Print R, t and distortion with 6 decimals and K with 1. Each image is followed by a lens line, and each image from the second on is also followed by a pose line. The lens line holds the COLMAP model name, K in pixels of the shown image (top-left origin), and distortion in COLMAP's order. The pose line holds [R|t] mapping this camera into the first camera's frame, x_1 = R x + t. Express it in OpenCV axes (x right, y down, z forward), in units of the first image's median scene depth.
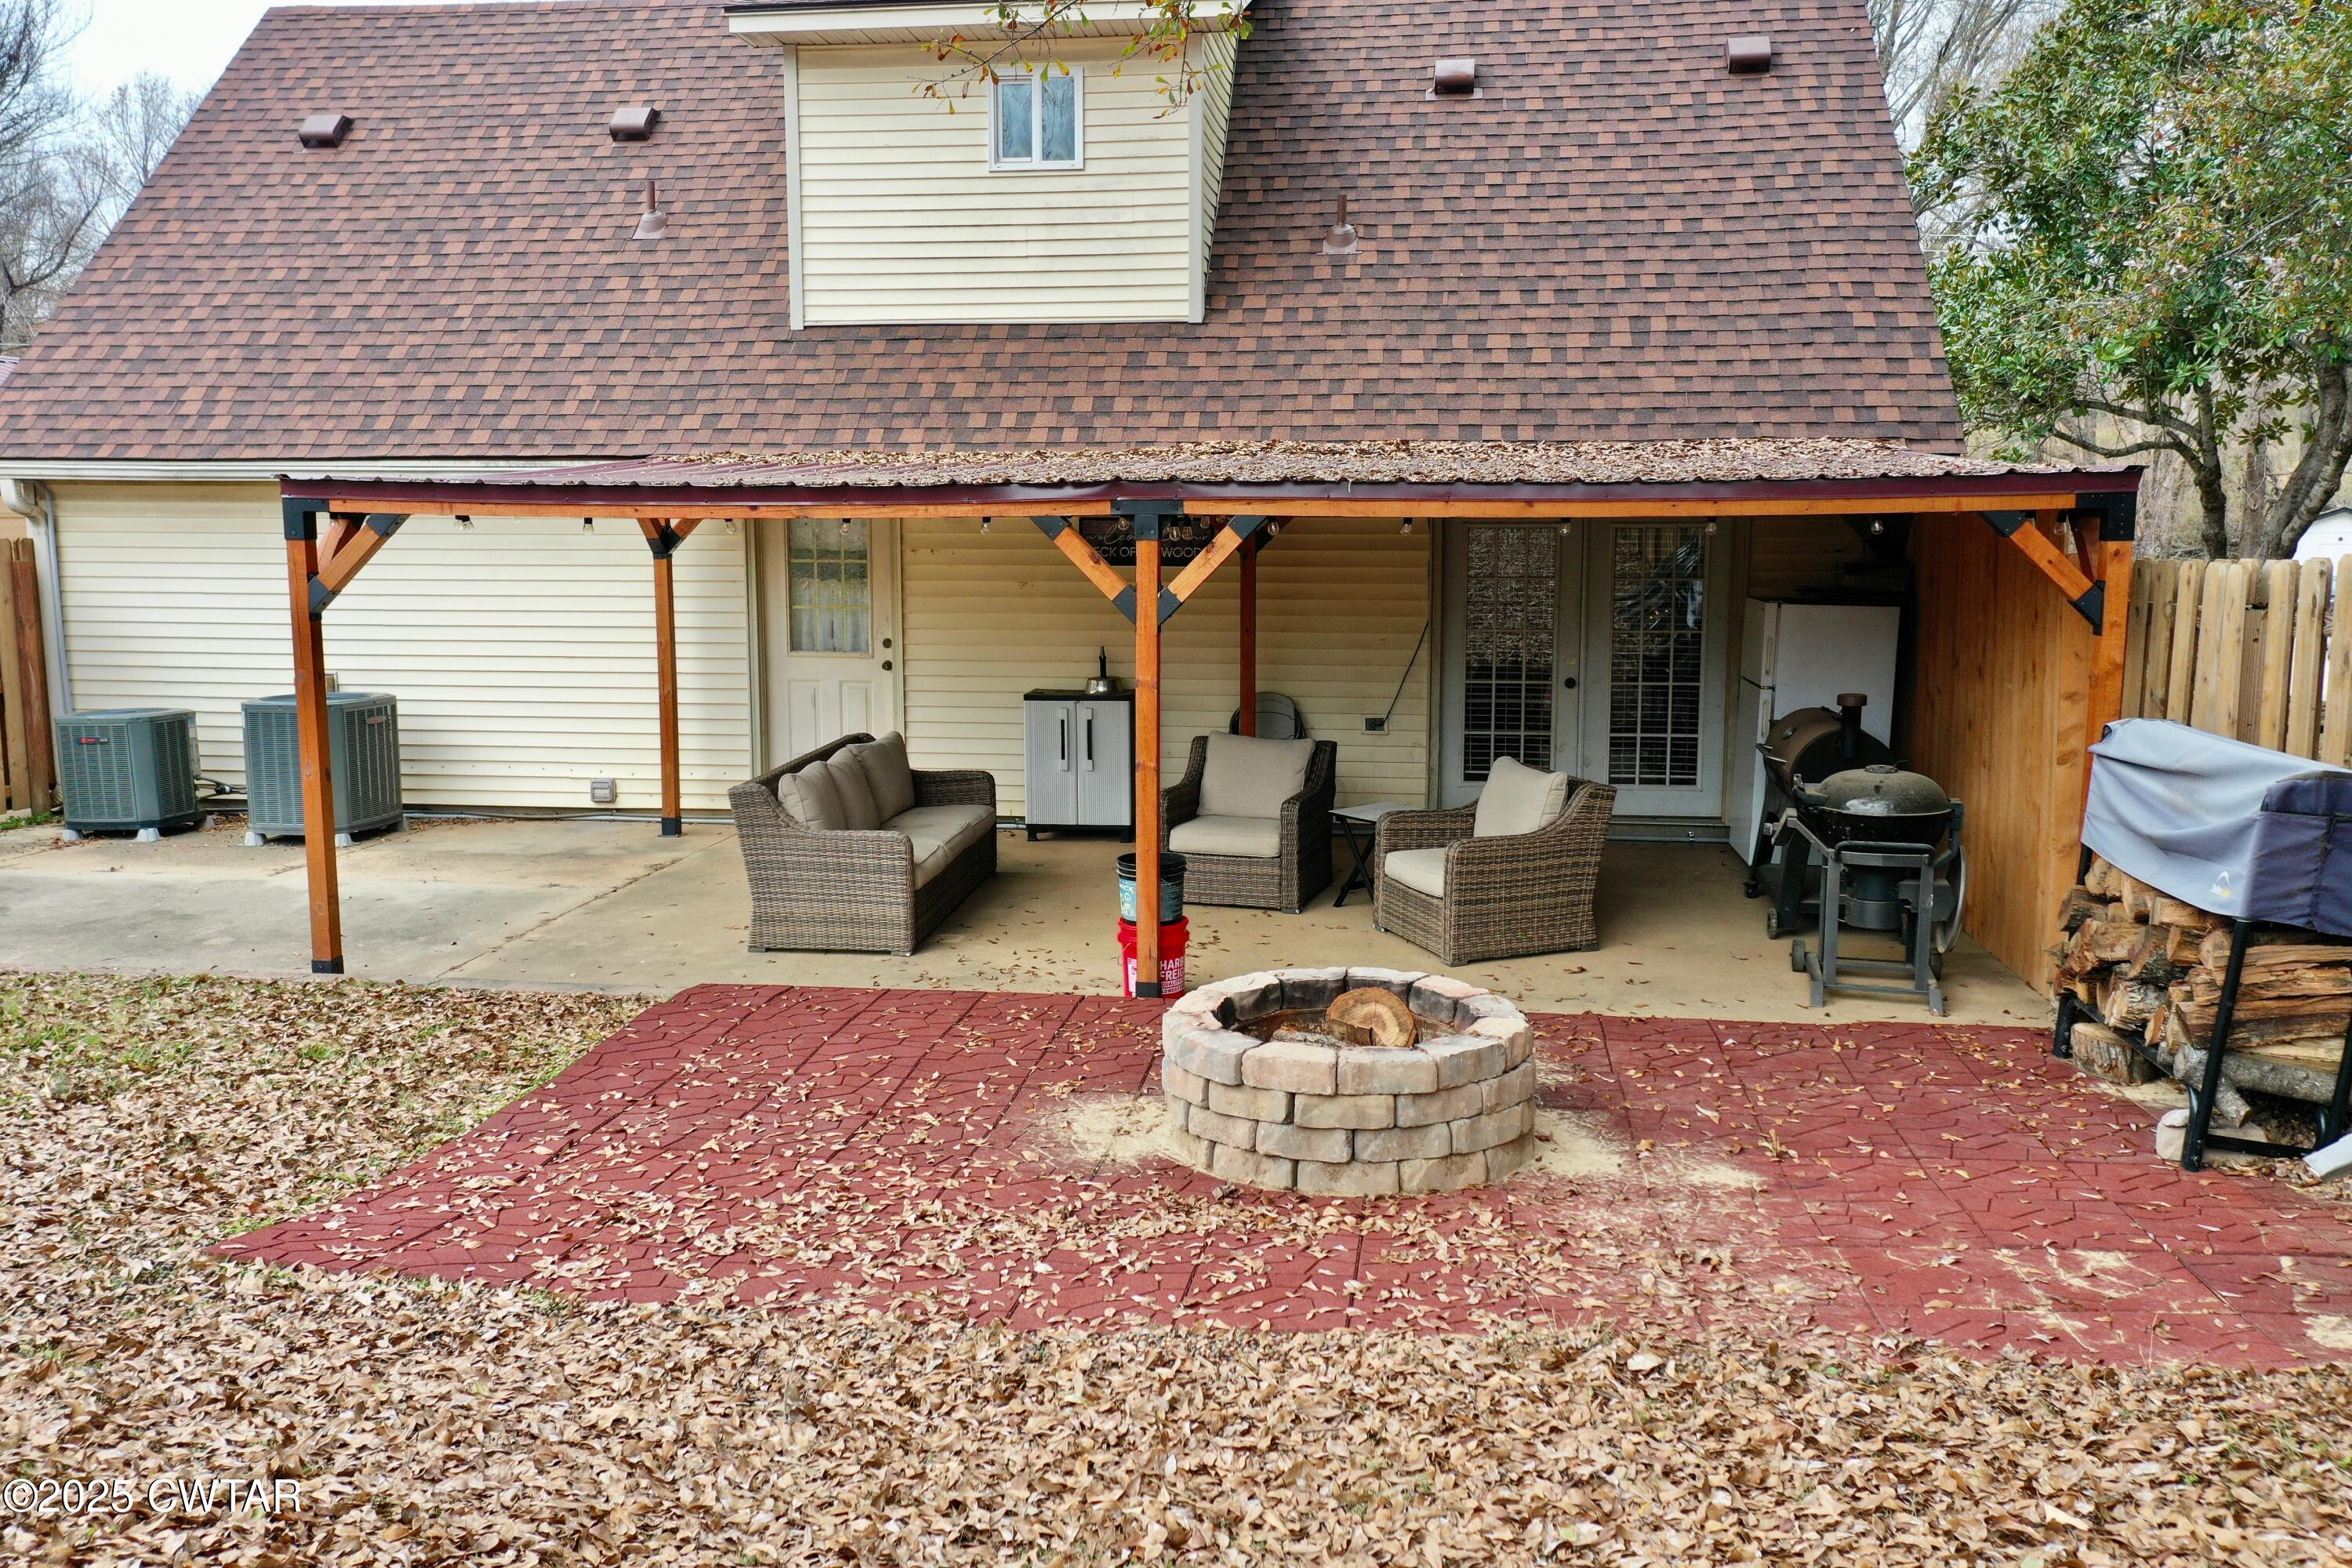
lens RADIAL K [[1863.6, 0, 1181.0], [0, 1863.6, 783.4], [0, 0, 1]] dist [-0.003456, 0.004699]
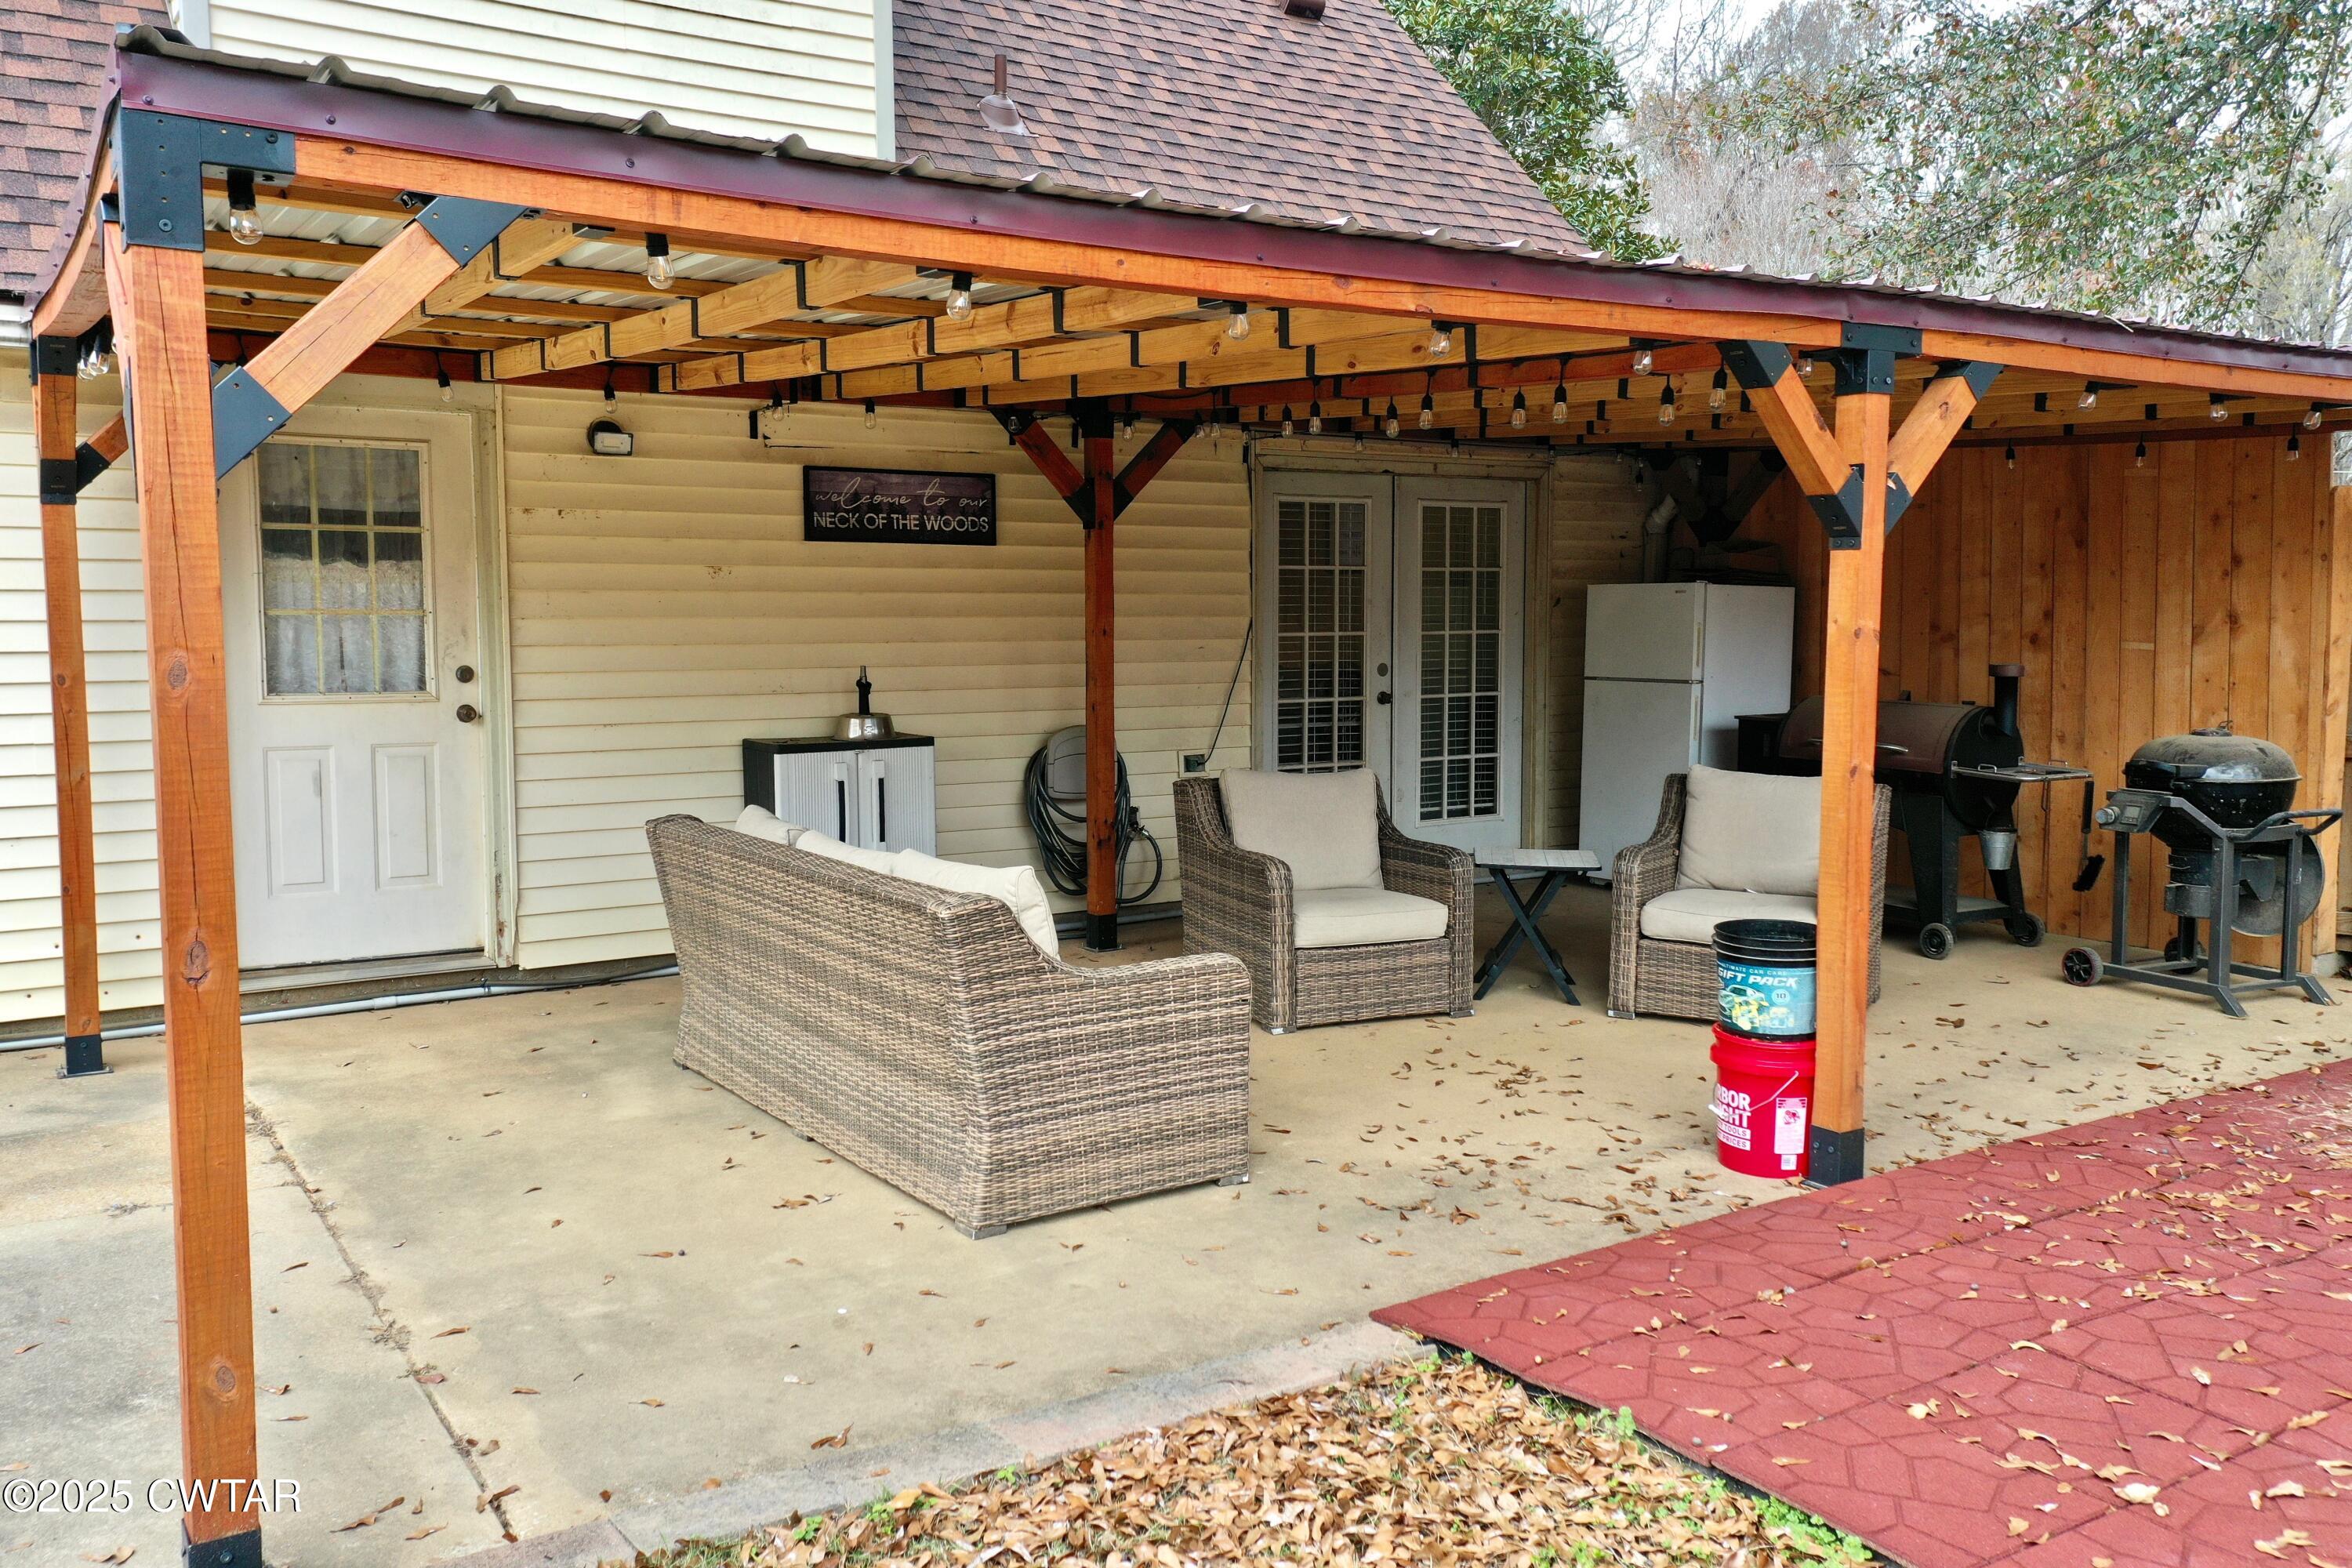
lens RADIAL K [[1863.6, 0, 1174.4], [0, 1863.6, 778.4], [0, 0, 1]] dist [-0.003456, 0.004699]
pose [[0.764105, -0.058823, 0.642405, -0.371278], [0.098335, 0.994817, -0.025872, -0.007777], [-0.637553, 0.082940, 0.765929, 0.442975]]
